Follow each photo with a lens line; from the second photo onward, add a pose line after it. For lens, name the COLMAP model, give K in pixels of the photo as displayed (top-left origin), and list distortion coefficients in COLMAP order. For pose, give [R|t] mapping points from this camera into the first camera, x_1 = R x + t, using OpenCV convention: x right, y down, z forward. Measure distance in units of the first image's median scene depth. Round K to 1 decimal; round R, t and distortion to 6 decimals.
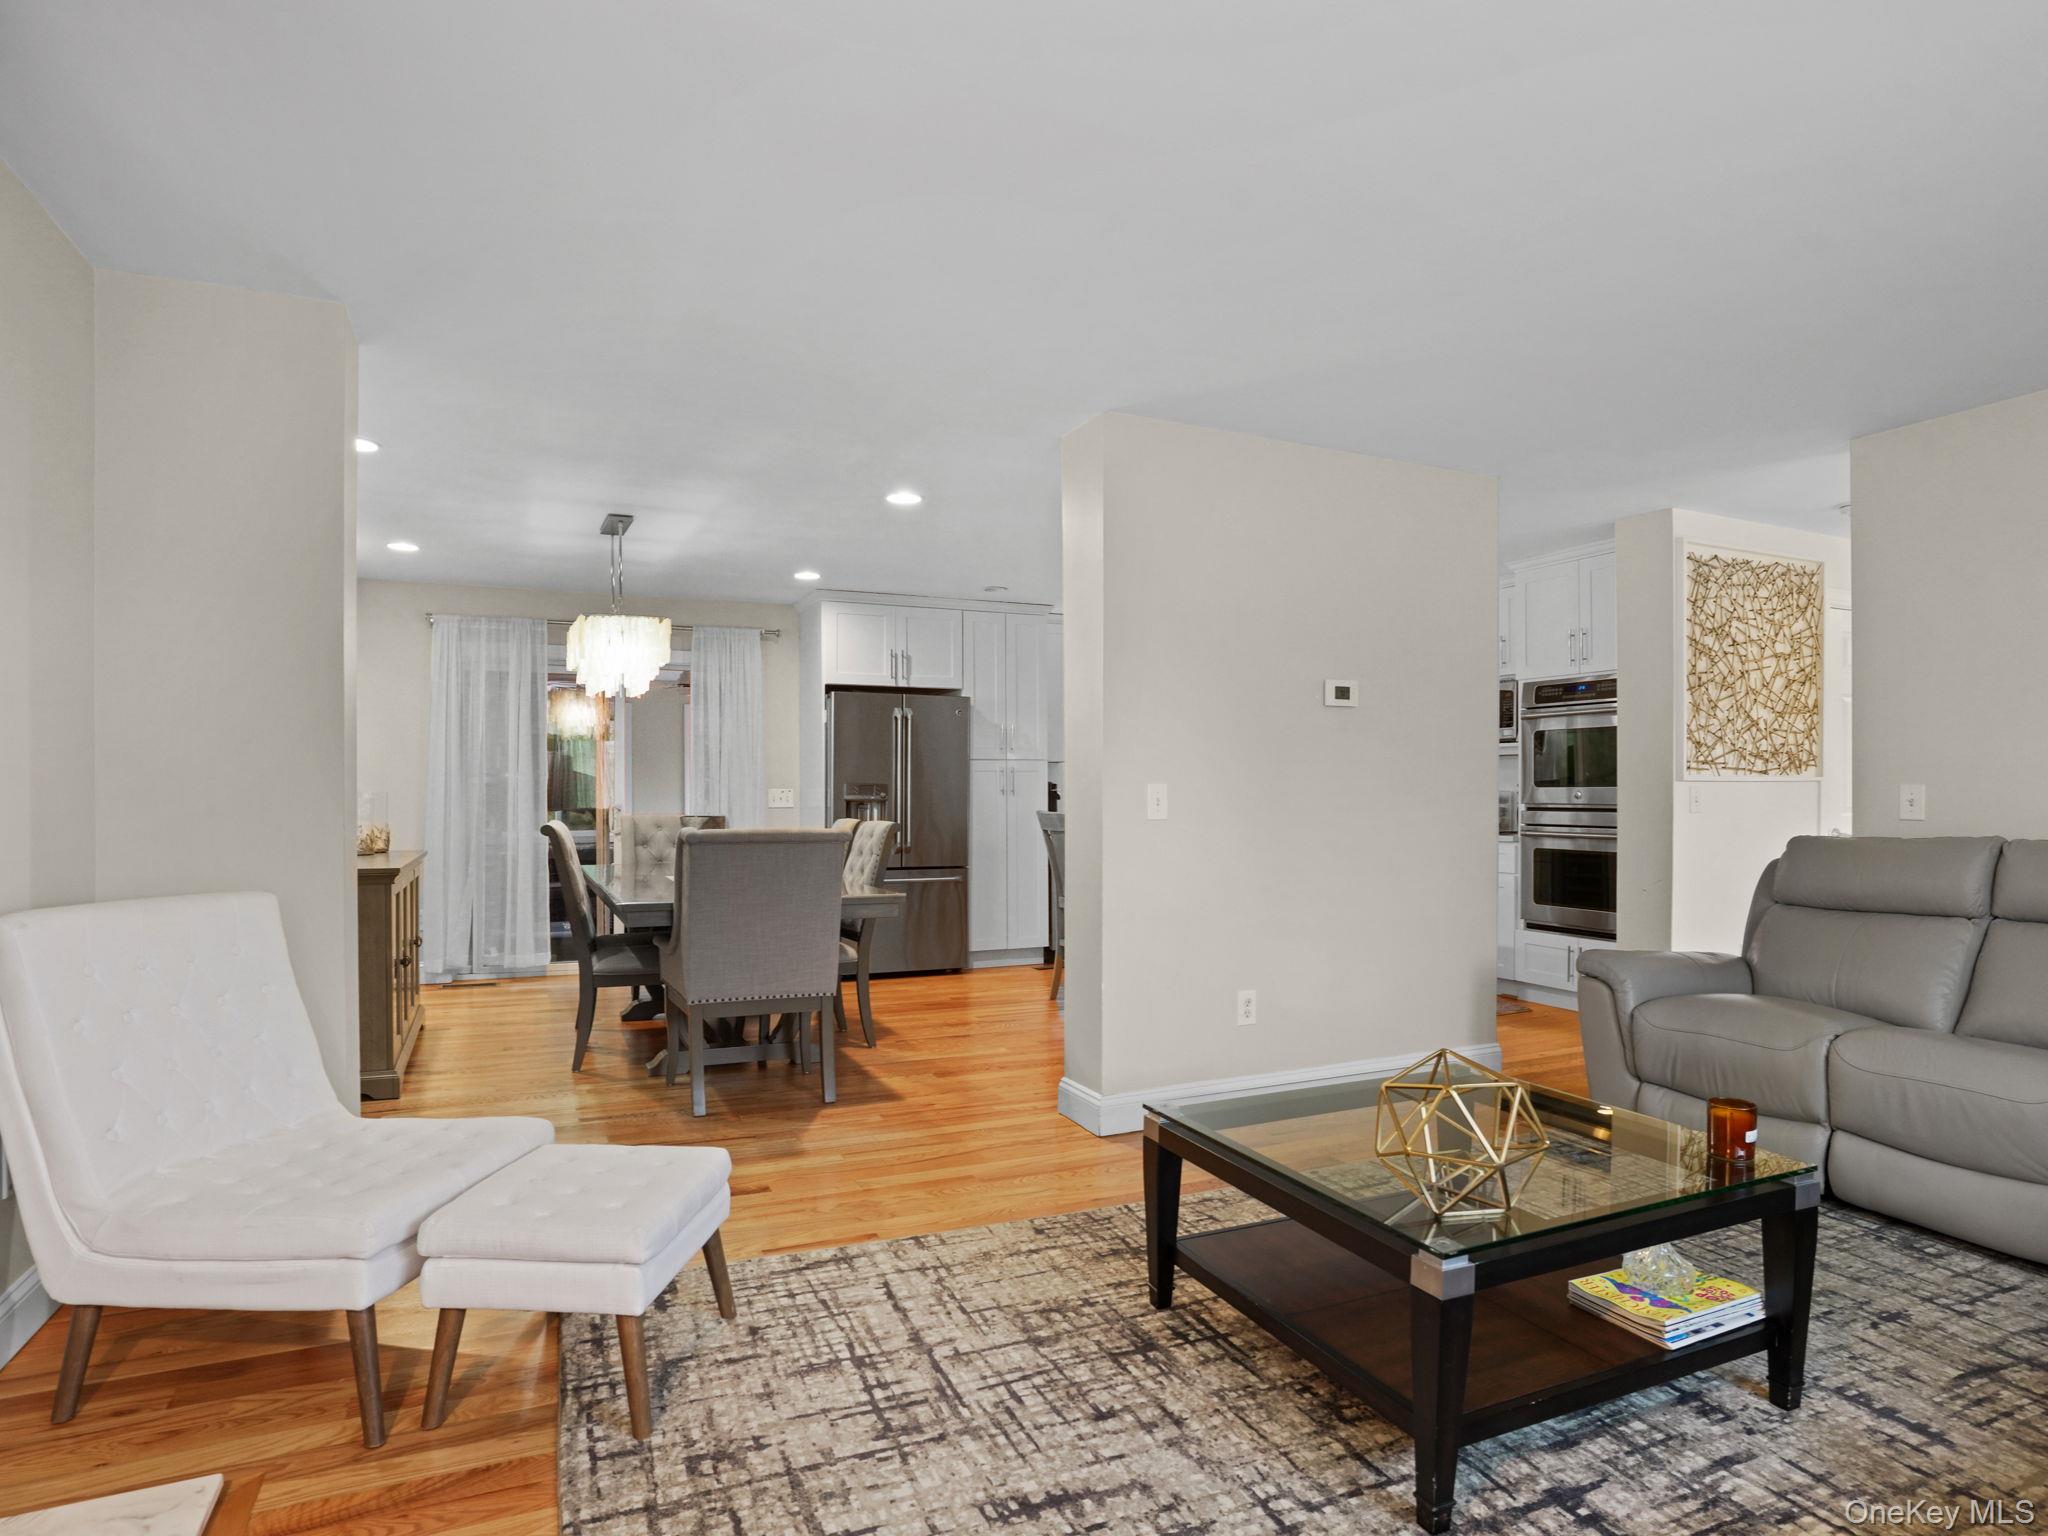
lens RADIAL K [[1133.8, 0, 1017.9], [0, 1133.8, 802.9], [0, 0, 1]] dist [-0.086654, 0.042504]
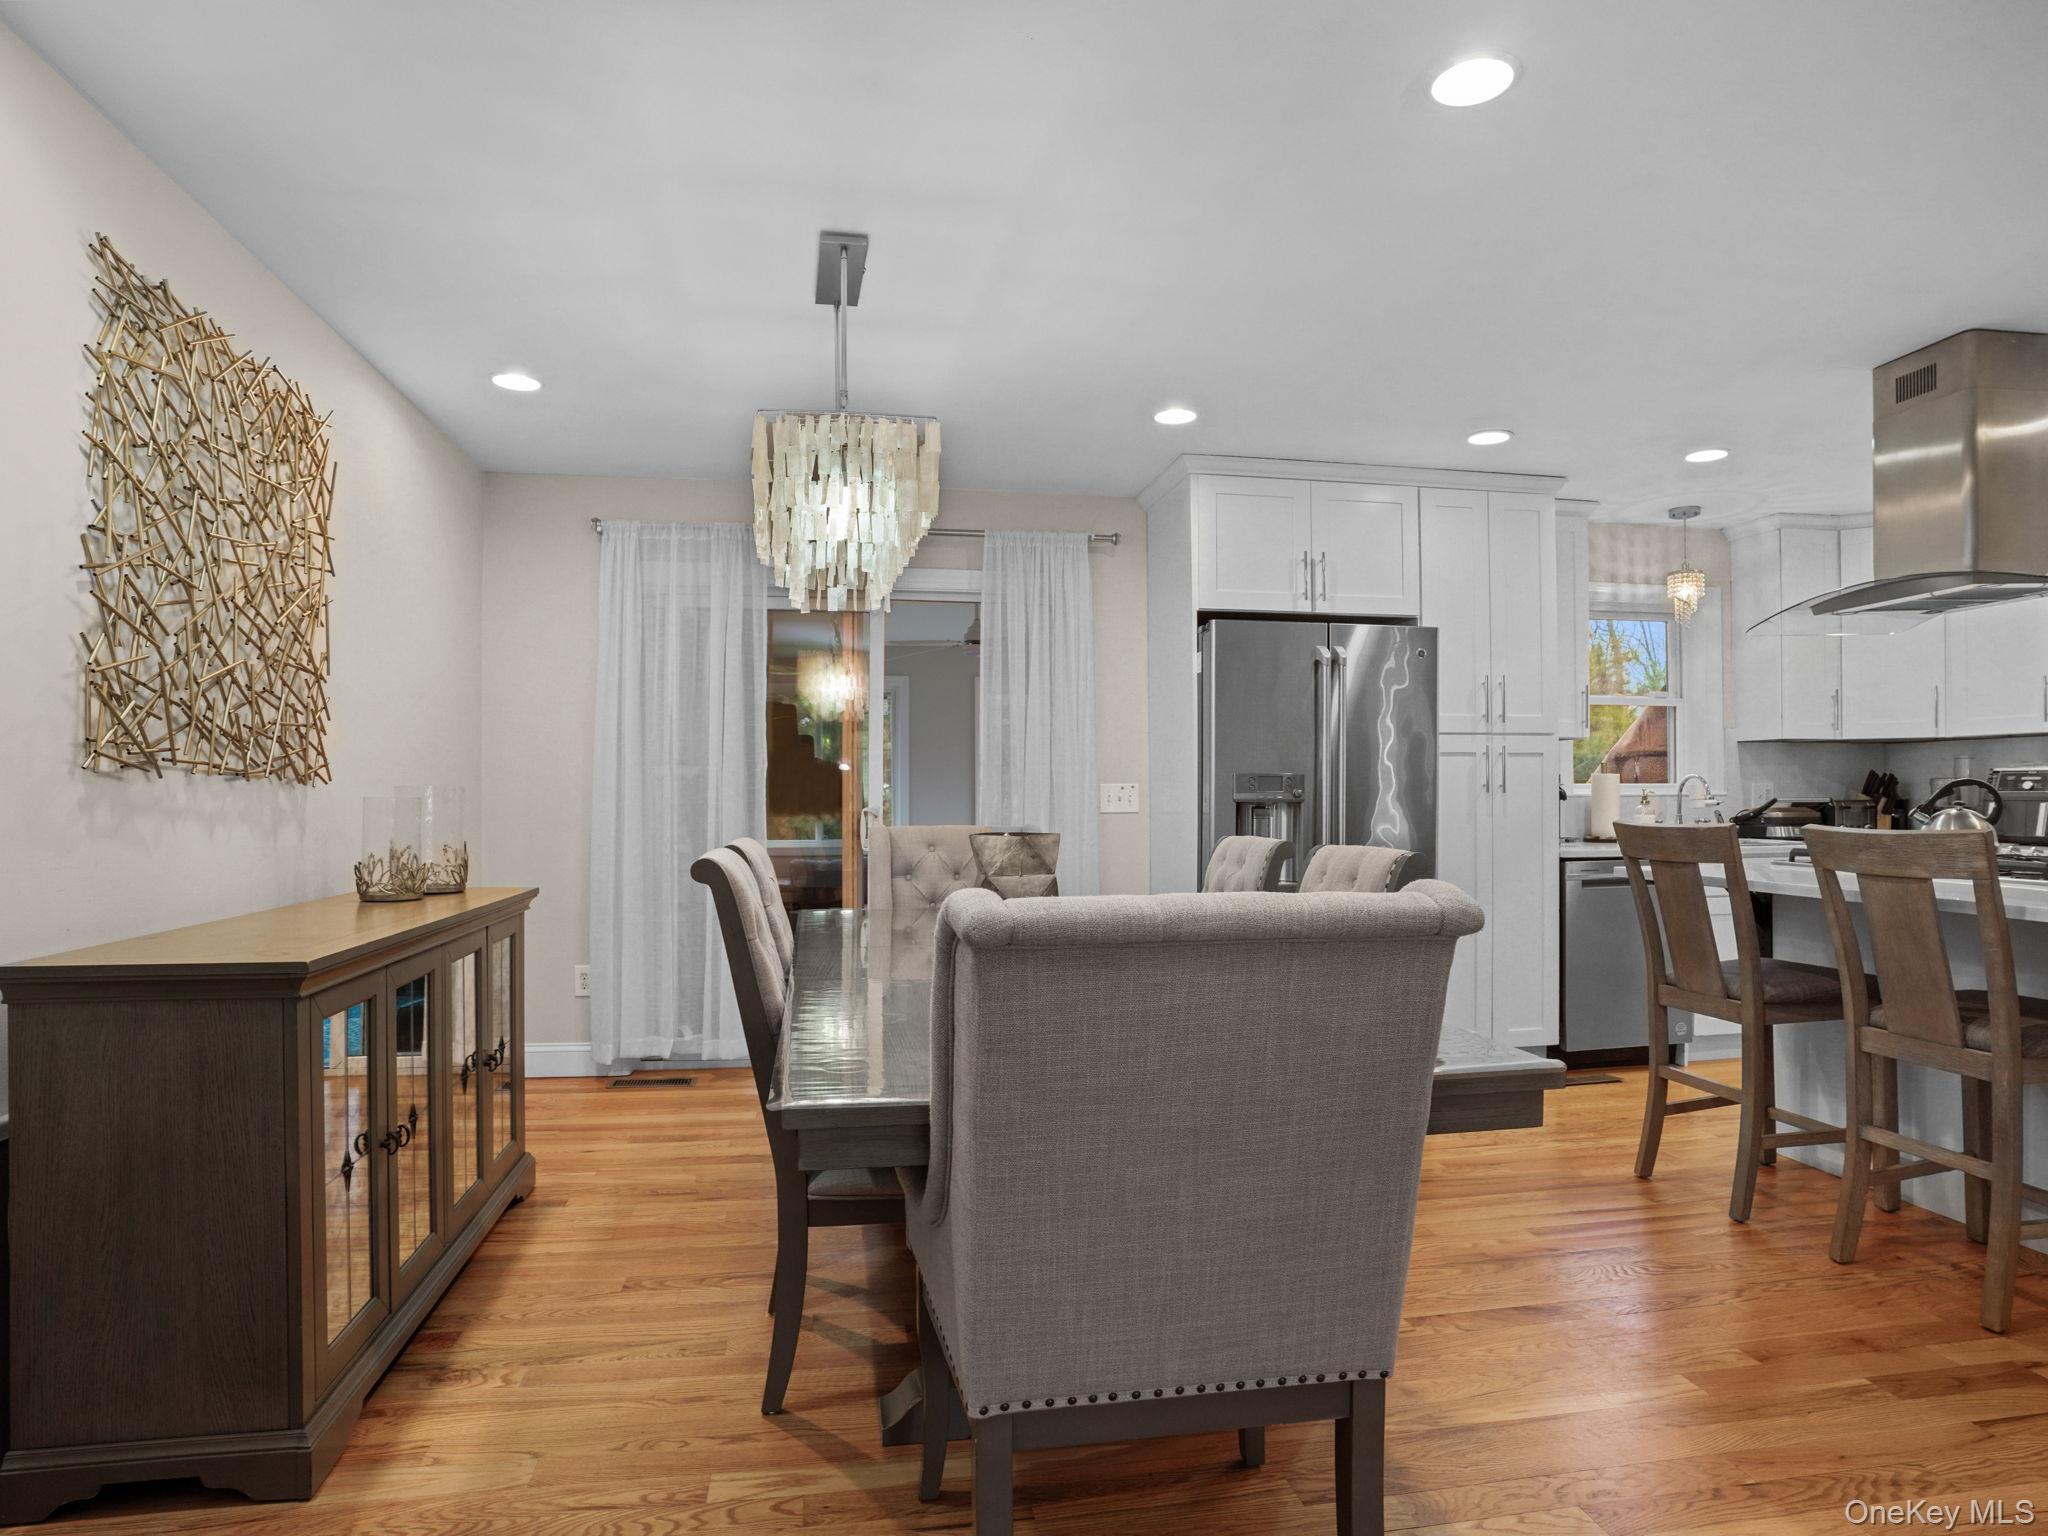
lens RADIAL K [[1132.8, 0, 1024.4], [0, 1132.8, 792.7], [0, 0, 1]] dist [-0.082377, 0.039461]
pose [[0.969662, -0.002364, -0.244438, -0.249831], [-0.000095, 0.999950, -0.010048, -0.002313], [0.244450, 0.009766, 0.969613, 0.865688]]
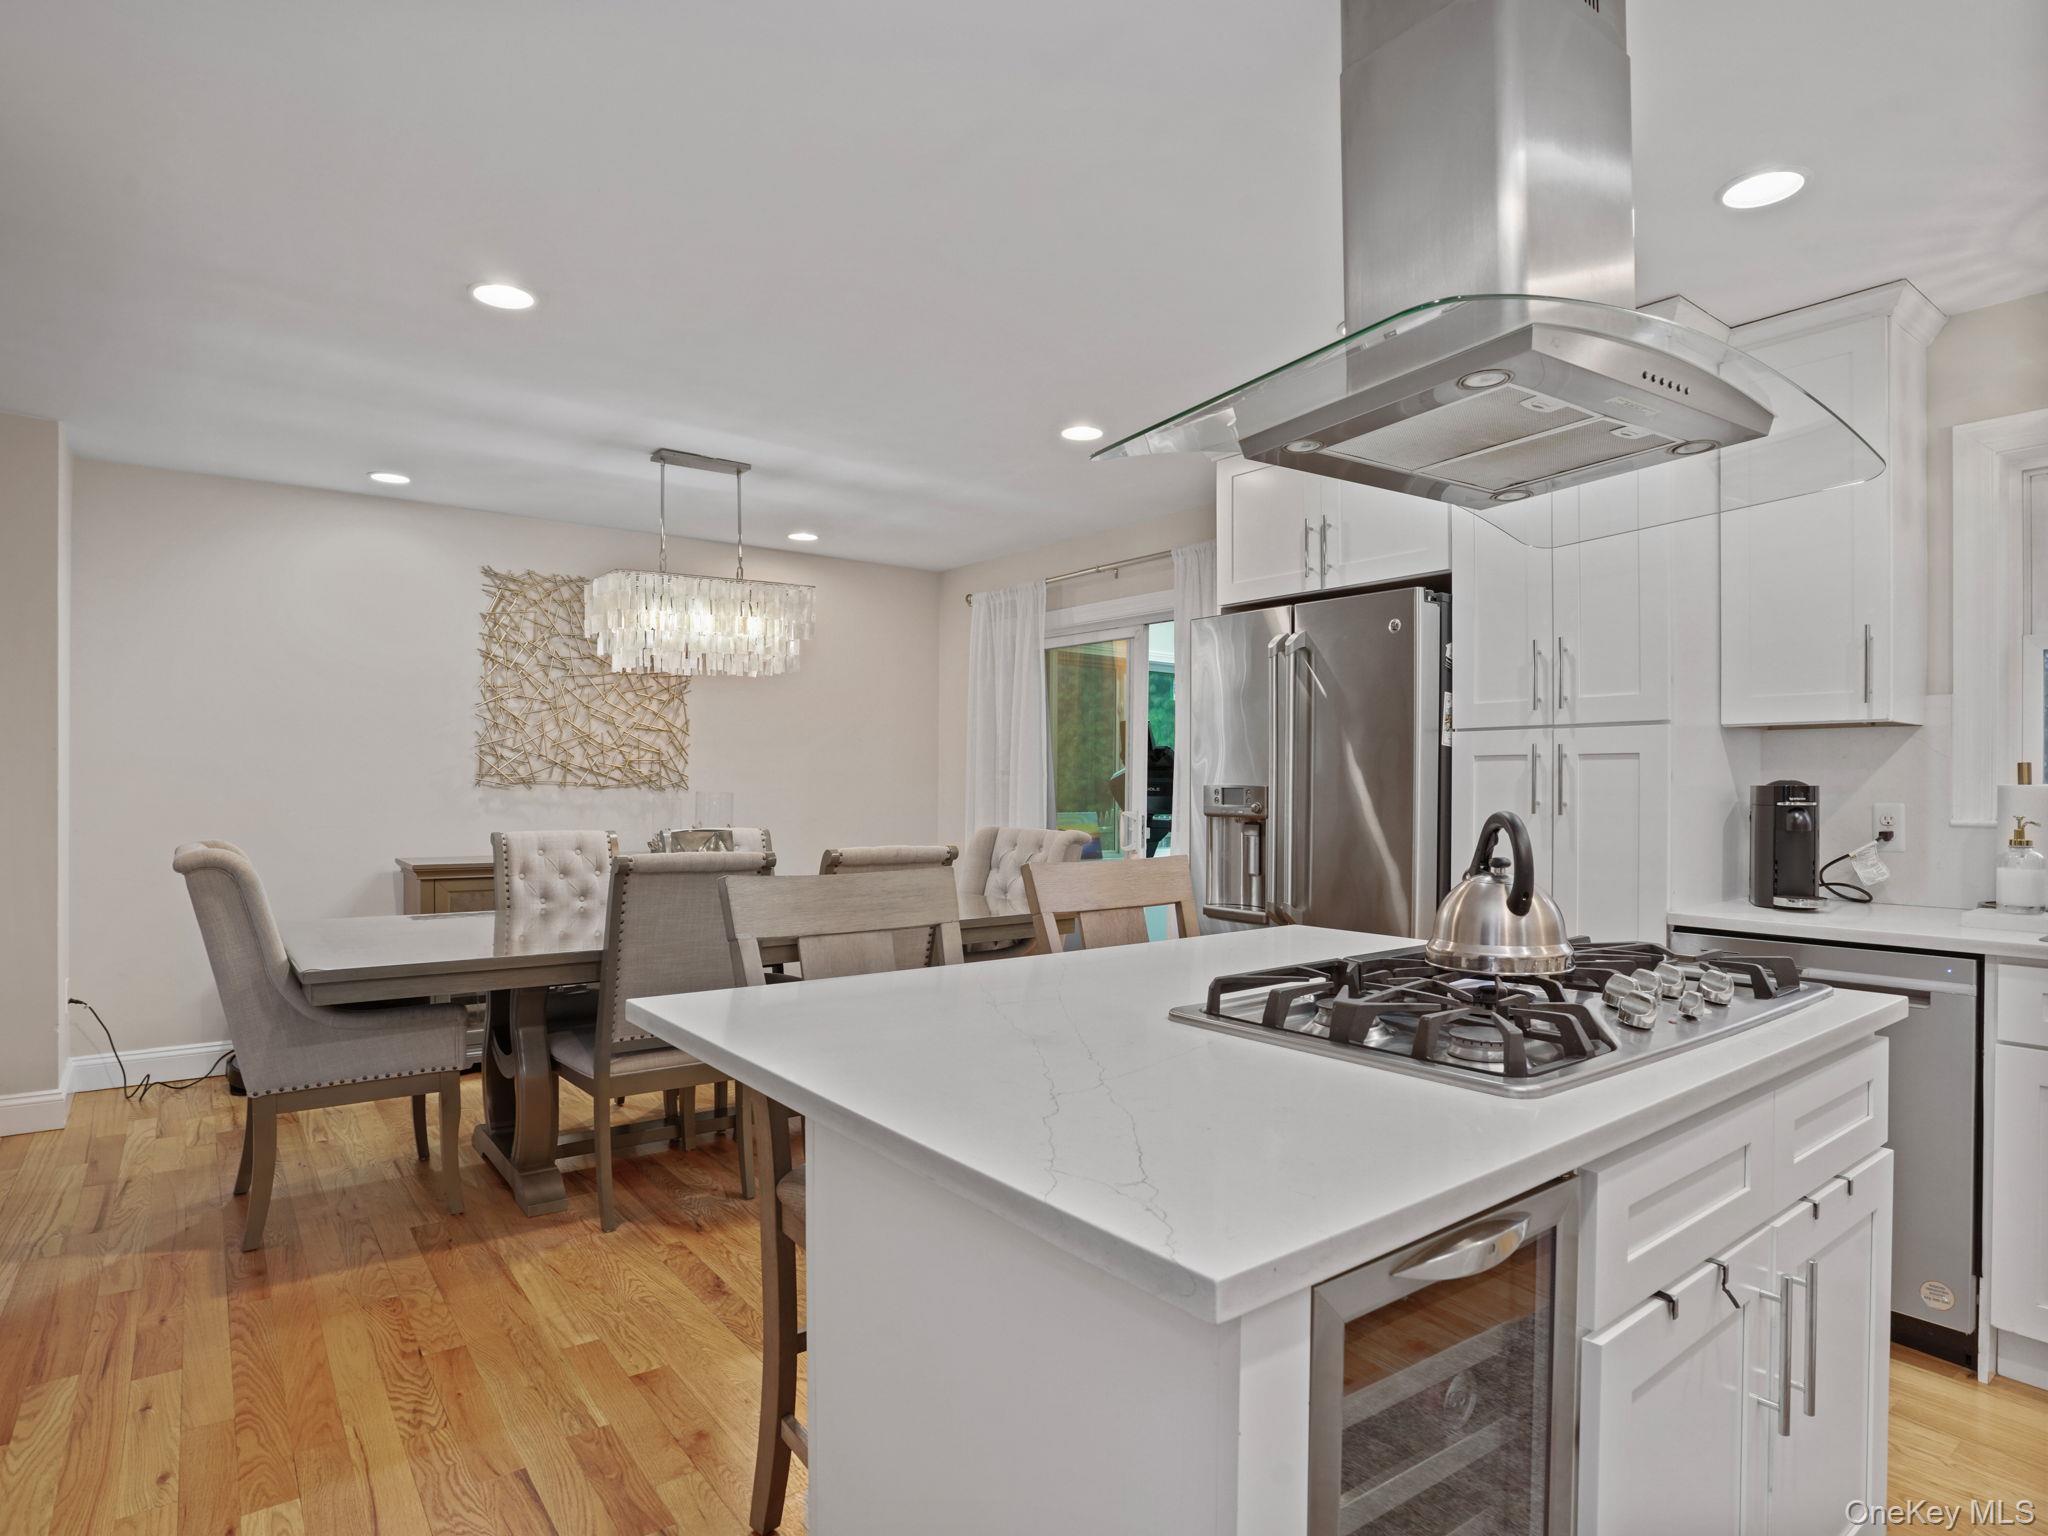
lens RADIAL K [[1132.8, 0, 1024.4], [0, 1132.8, 792.7], [0, 0, 1]] dist [-0.082377, 0.039461]
pose [[0.233054, 0.008356, -0.972428, 0.780839], [-0.016234, 0.999857, 0.004701, -0.031600], [0.972328, 0.014691, 0.233157, 1.718803]]
